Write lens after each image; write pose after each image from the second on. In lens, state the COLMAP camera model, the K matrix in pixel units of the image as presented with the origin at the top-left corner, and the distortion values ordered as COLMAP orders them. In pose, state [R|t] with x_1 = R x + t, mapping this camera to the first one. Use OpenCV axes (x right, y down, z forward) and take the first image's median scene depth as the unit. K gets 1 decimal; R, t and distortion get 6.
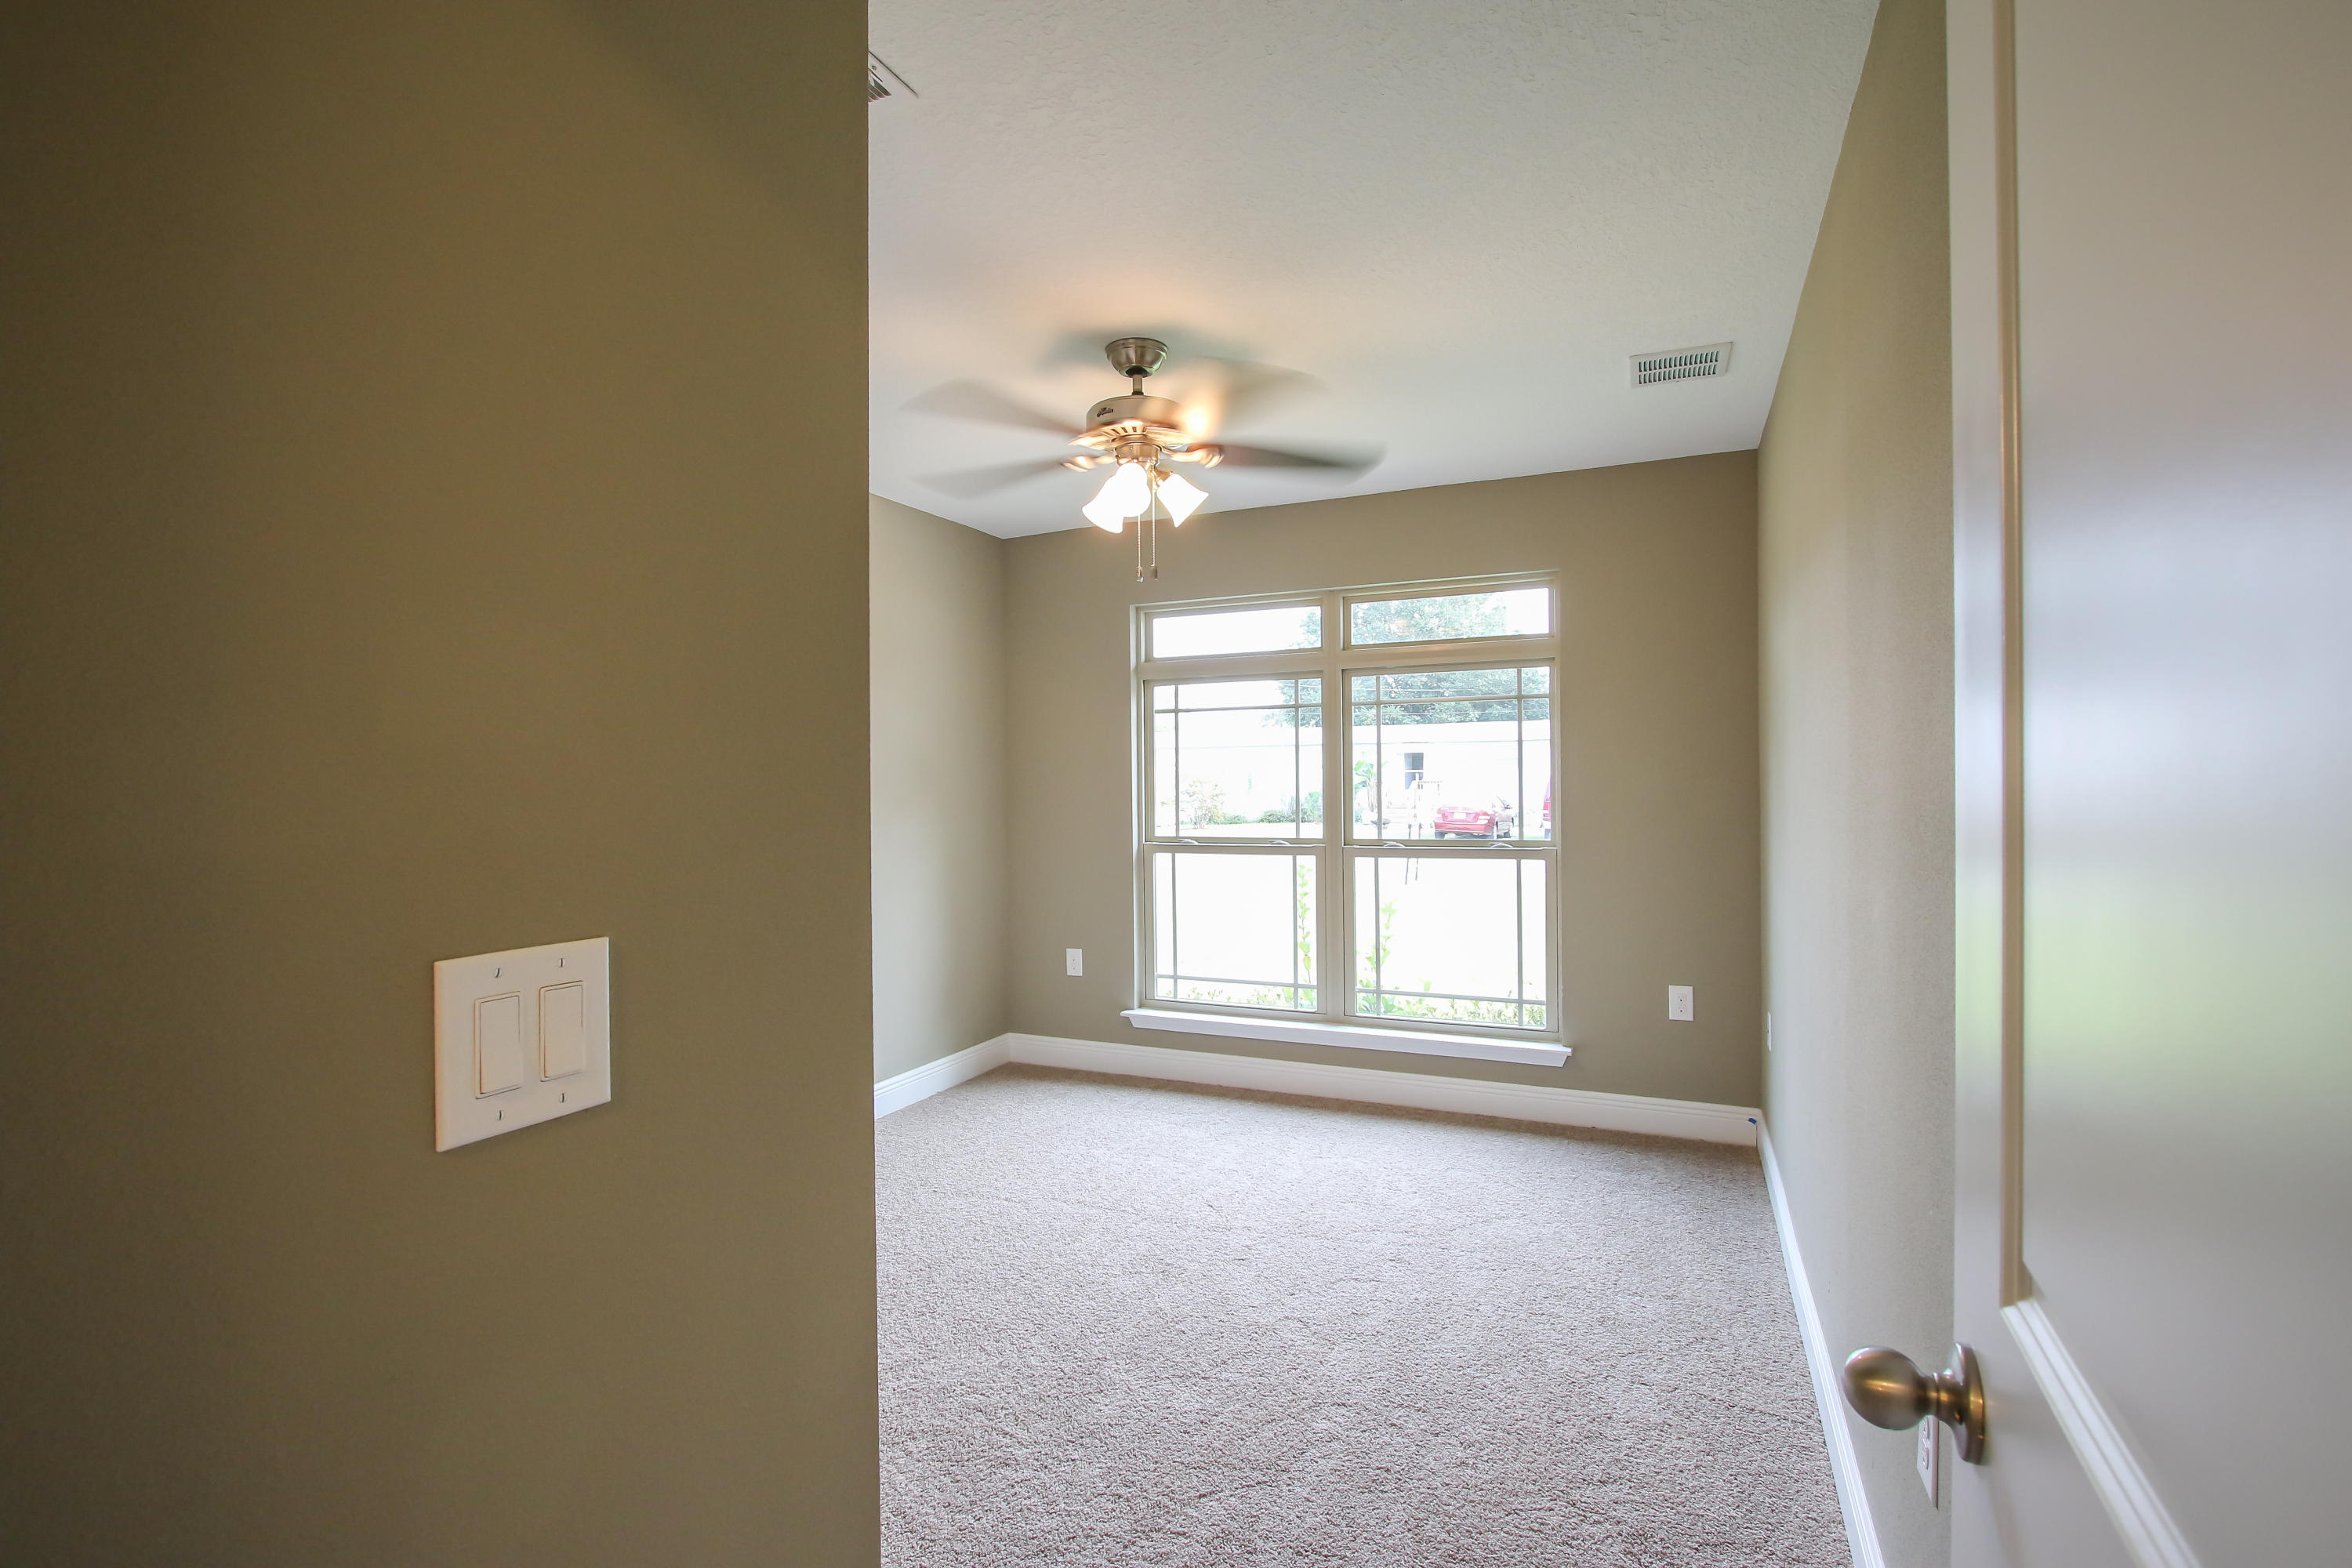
lens RADIAL K [[1074.3, 0, 1166.3], [0, 1074.3, 745.2], [0, 0, 1]] dist [-0.016506, 0.000205]
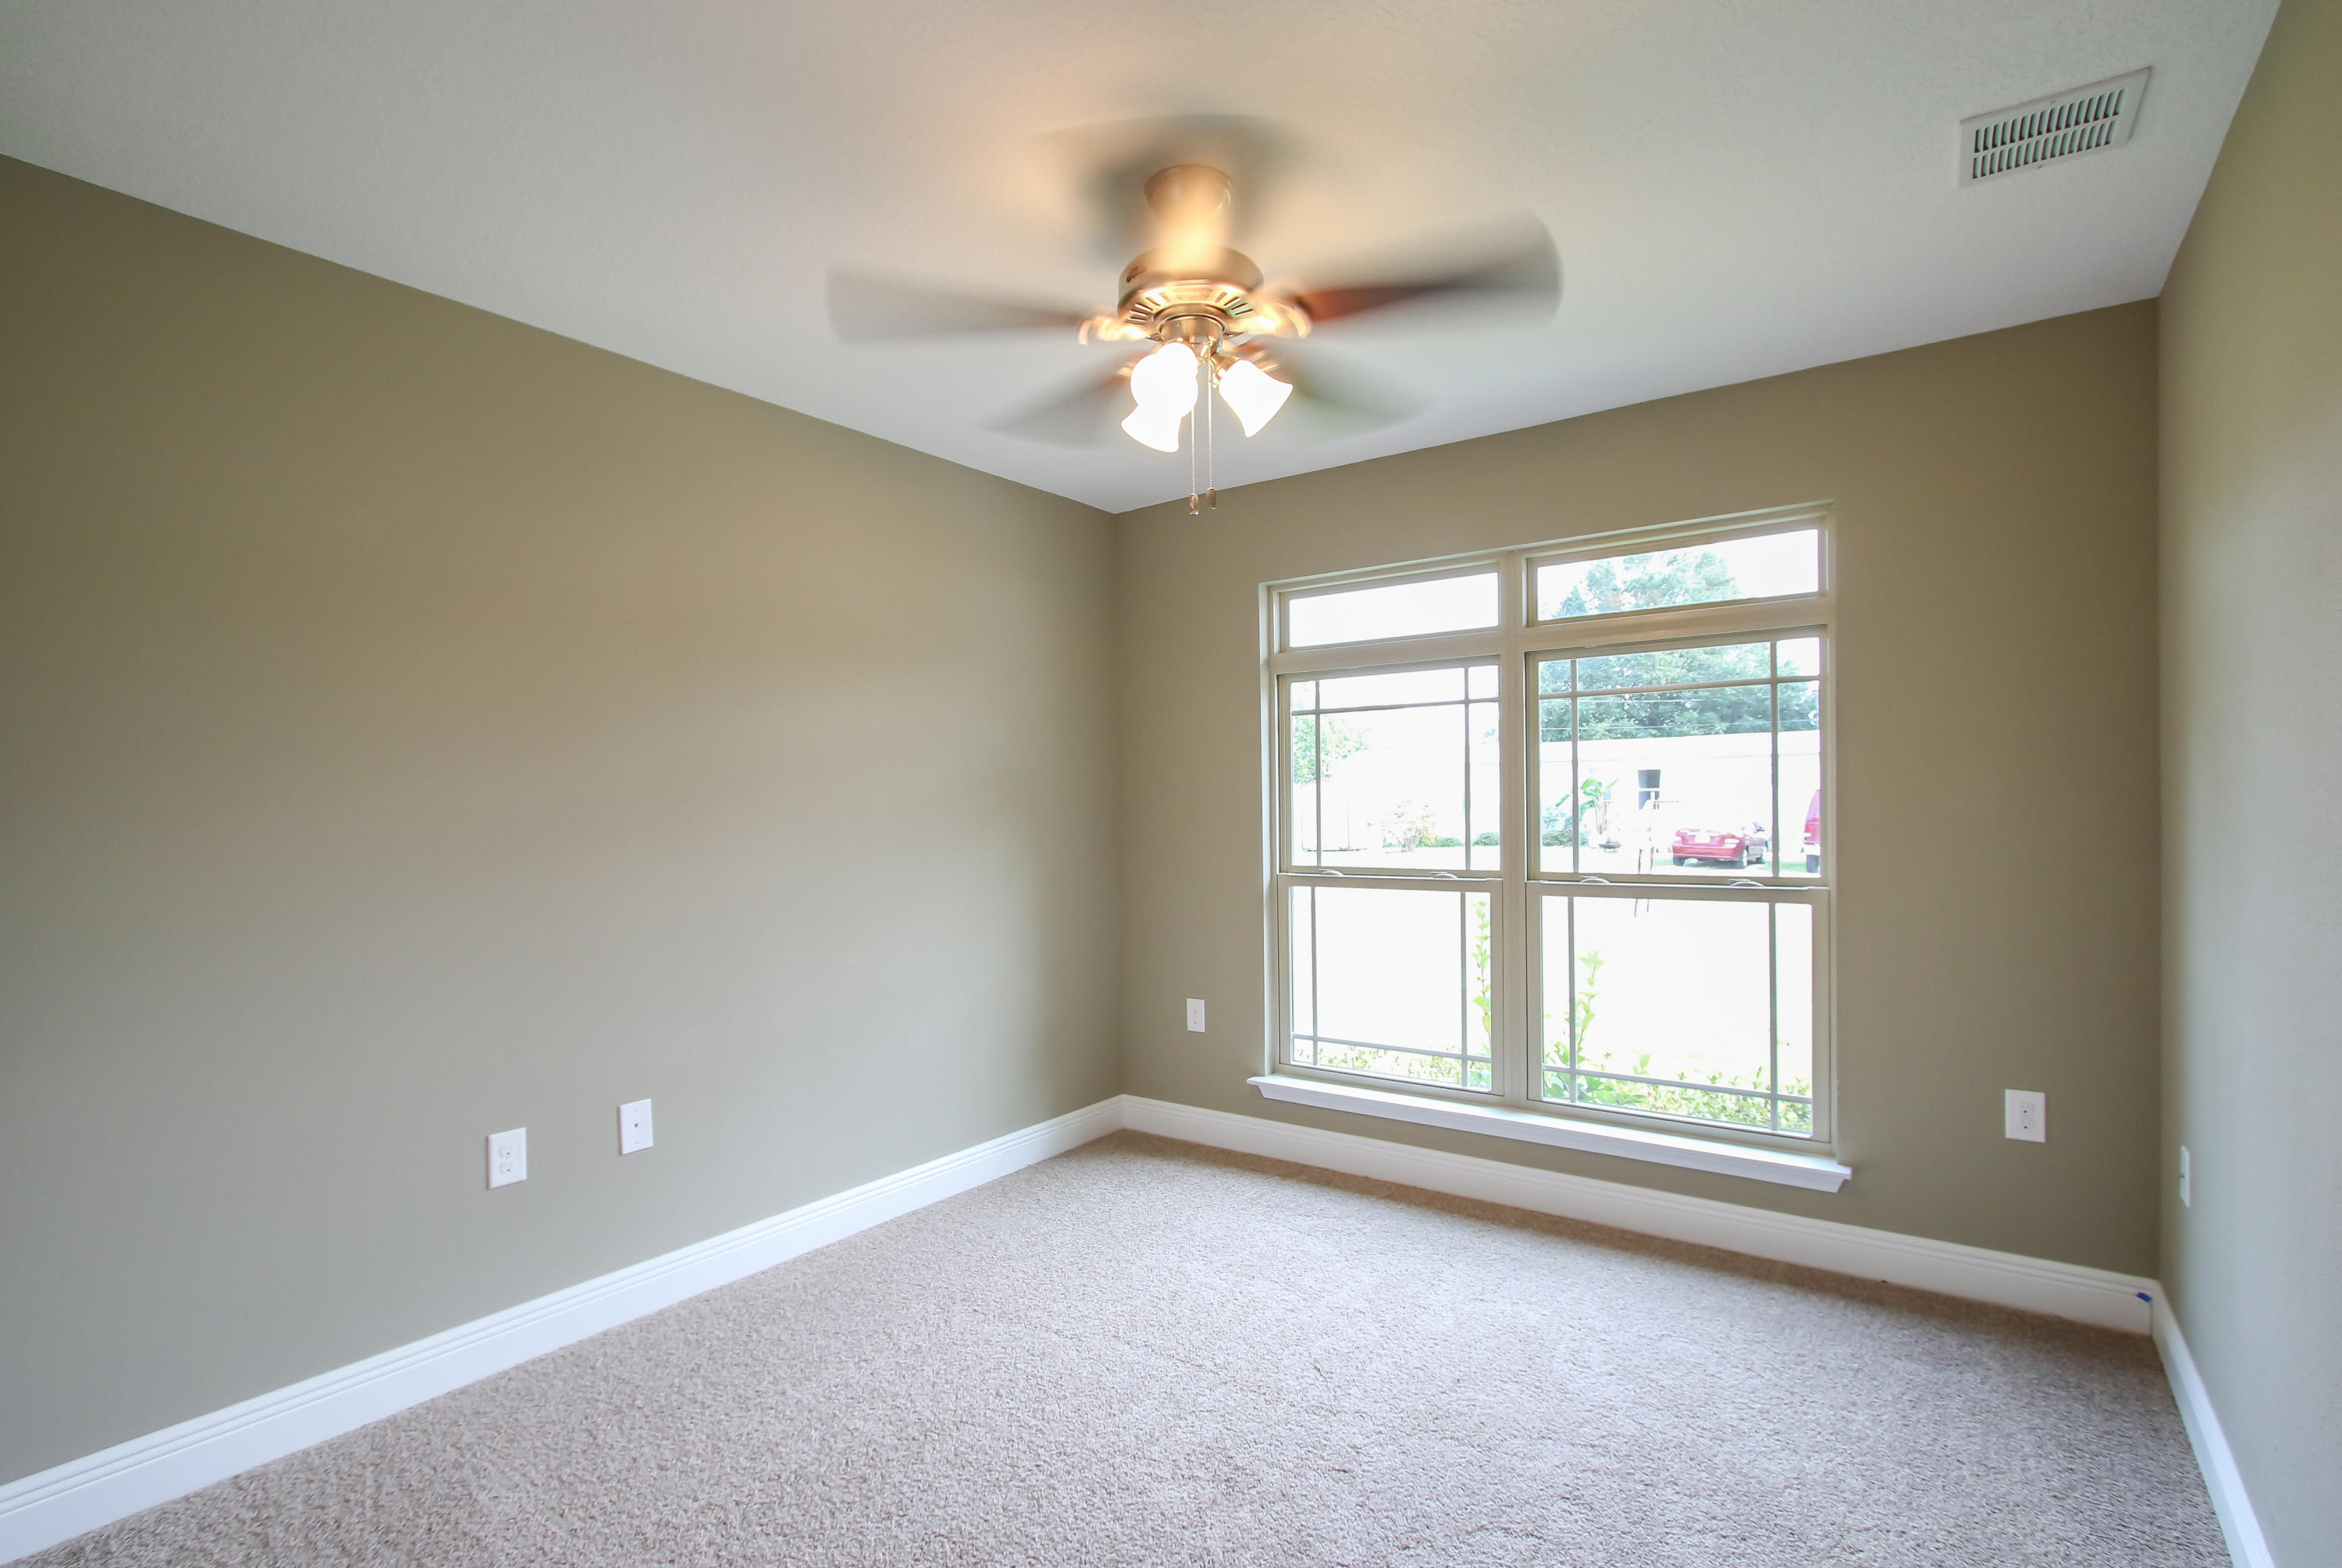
lens RADIAL K [[1074.1, 0, 1172.8], [0, 1074.1, 792.0], [0, 0, 1]] dist [-0.020512, 0.002220]
pose [[0.980891, -0.005061, -0.194494, 0.066600], [0.009661, 0.999696, 0.022706, 0.010187], [0.194320, -0.024151, 0.980641, 0.199804]]
